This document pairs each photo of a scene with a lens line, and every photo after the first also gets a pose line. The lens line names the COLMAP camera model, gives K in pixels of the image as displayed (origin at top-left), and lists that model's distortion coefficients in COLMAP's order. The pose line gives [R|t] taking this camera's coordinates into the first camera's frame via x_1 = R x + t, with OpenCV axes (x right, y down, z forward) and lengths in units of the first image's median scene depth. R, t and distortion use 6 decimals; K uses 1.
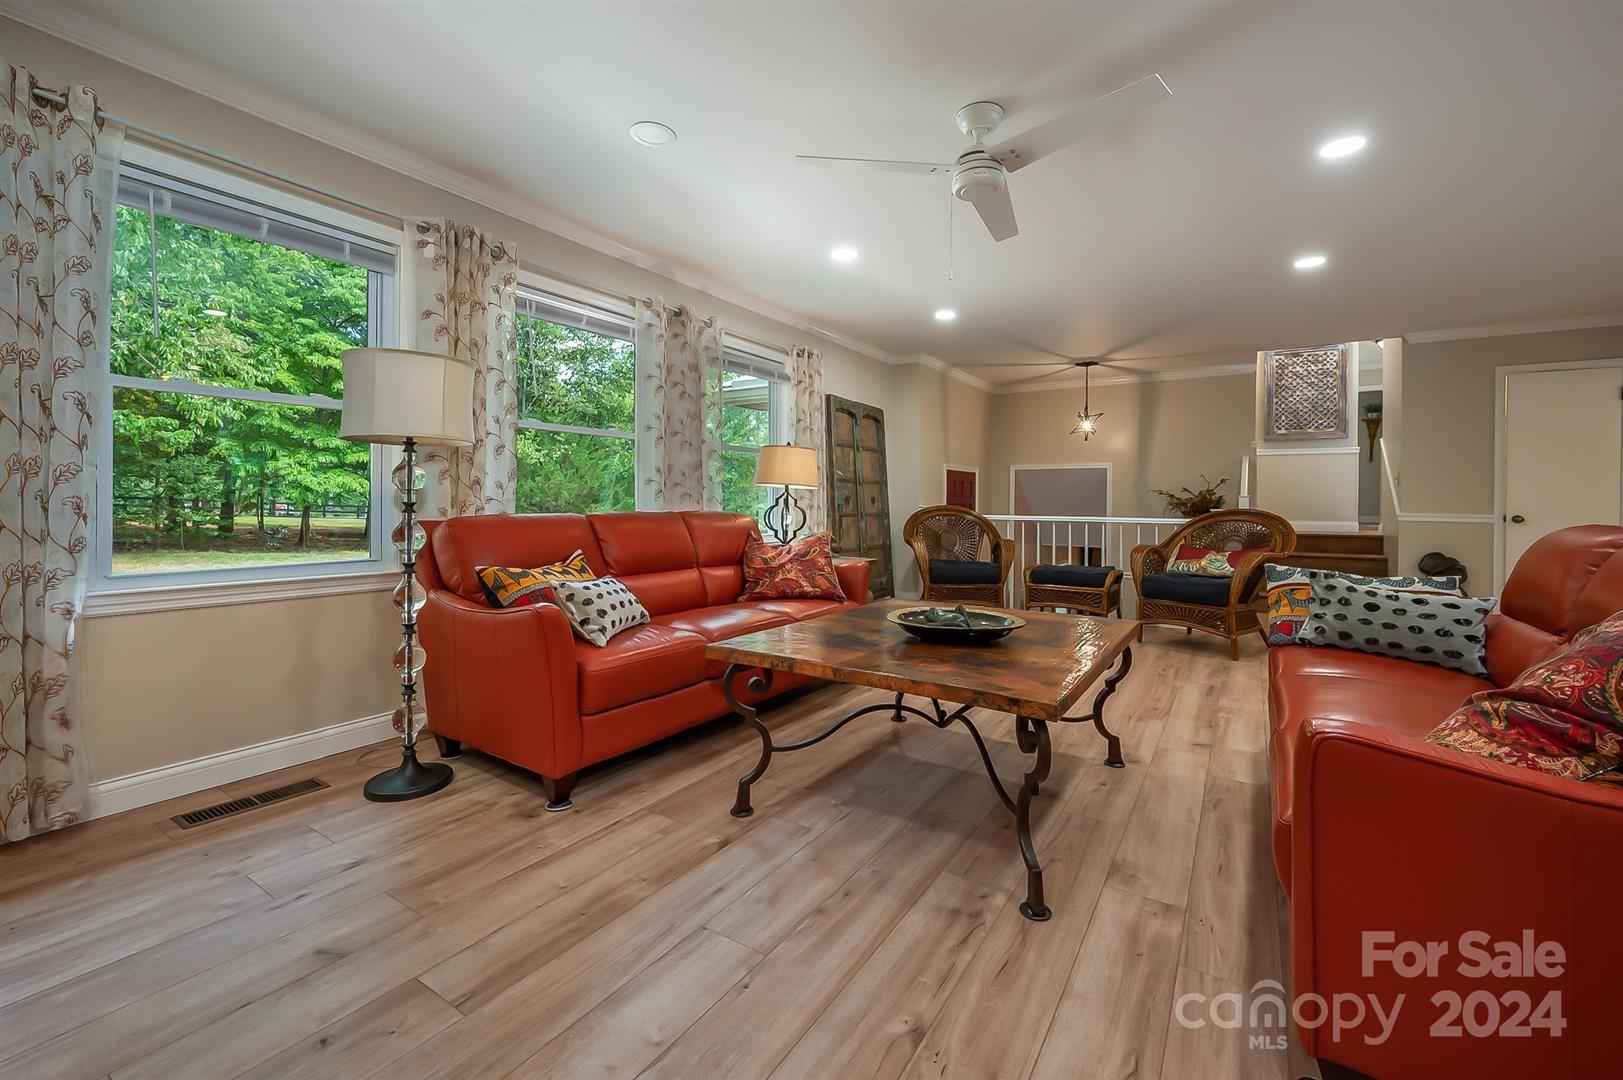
lens RADIAL K [[675.0, 0, 810.0], [0, 675.0, 504.1], [0, 0, 1]] dist [0.000564, 0.000049]
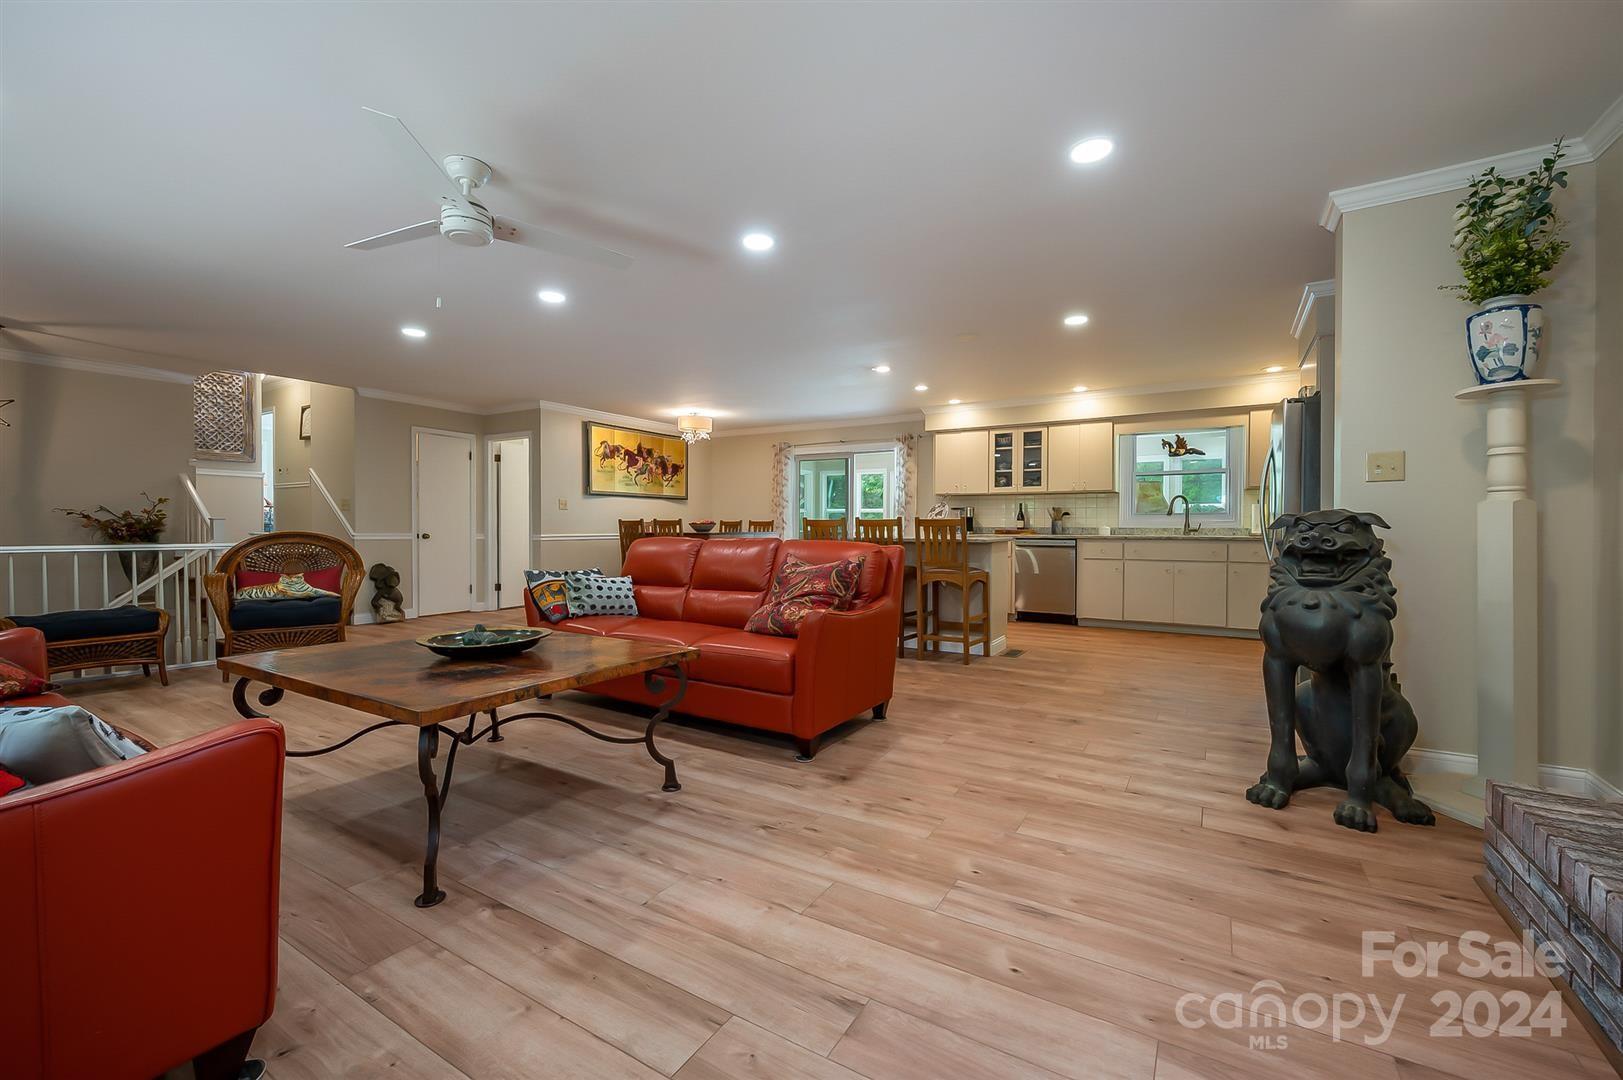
lens RADIAL K [[657.1, 0, 821.5], [0, 657.1, 537.6], [0, 0, 1]] dist [-0.000222, -0.000034]
pose [[-0.034603, -0.023018, 0.999136, -0.918896], [0.001260, 0.999733, 0.023075, -0.013970], [-0.999400, 0.002058, -0.034565, 0.533928]]
